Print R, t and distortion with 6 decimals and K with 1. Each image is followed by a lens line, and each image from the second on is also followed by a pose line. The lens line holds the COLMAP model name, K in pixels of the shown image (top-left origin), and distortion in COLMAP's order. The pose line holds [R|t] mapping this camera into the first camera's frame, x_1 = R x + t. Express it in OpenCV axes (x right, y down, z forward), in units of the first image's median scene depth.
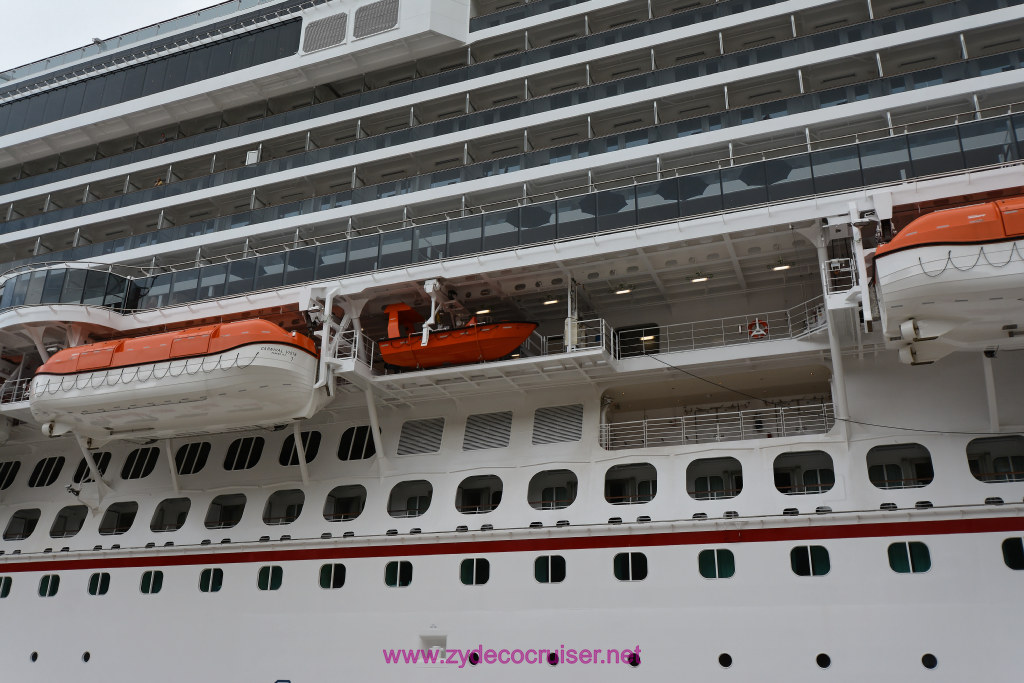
lens RADIAL K [[885.3, 0, 504.6], [0, 885.3, 342.7], [0, 0, 1]] dist [0.001293, 0.003751]
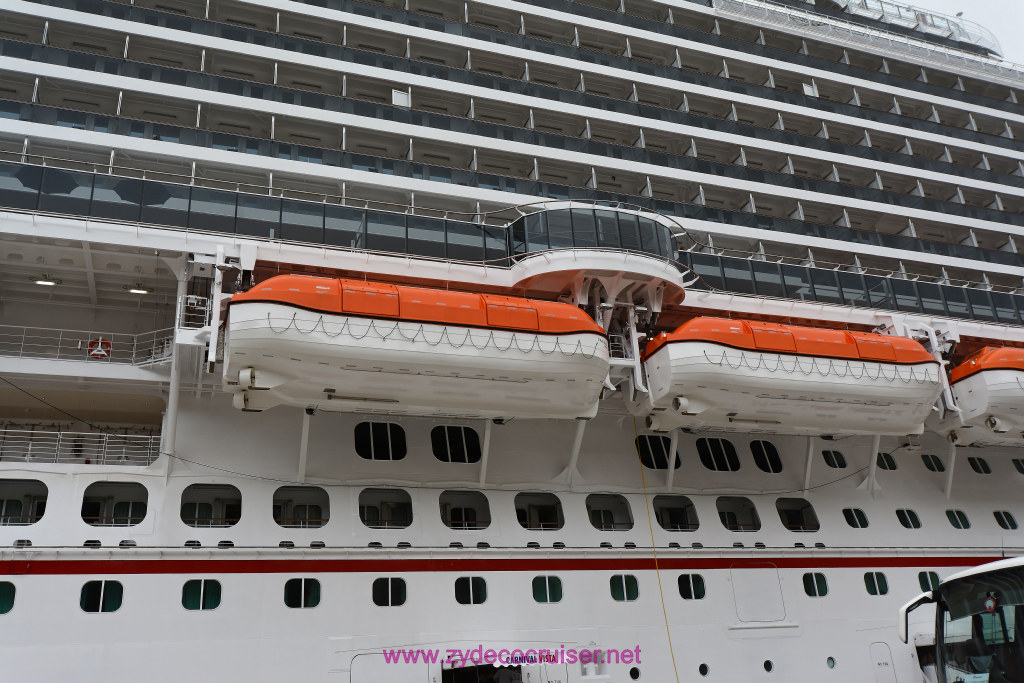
lens RADIAL K [[885.5, 0, 507.8], [0, 885.5, 342.1], [0, 0, 1]] dist [-0.009748, 0.006519]
pose [[0.740556, 0.200315, 0.641444, -0.573917], [-0.174859, 0.979098, -0.103883, 0.075094], [-0.648846, -0.035231, 0.760104, 0.218736]]
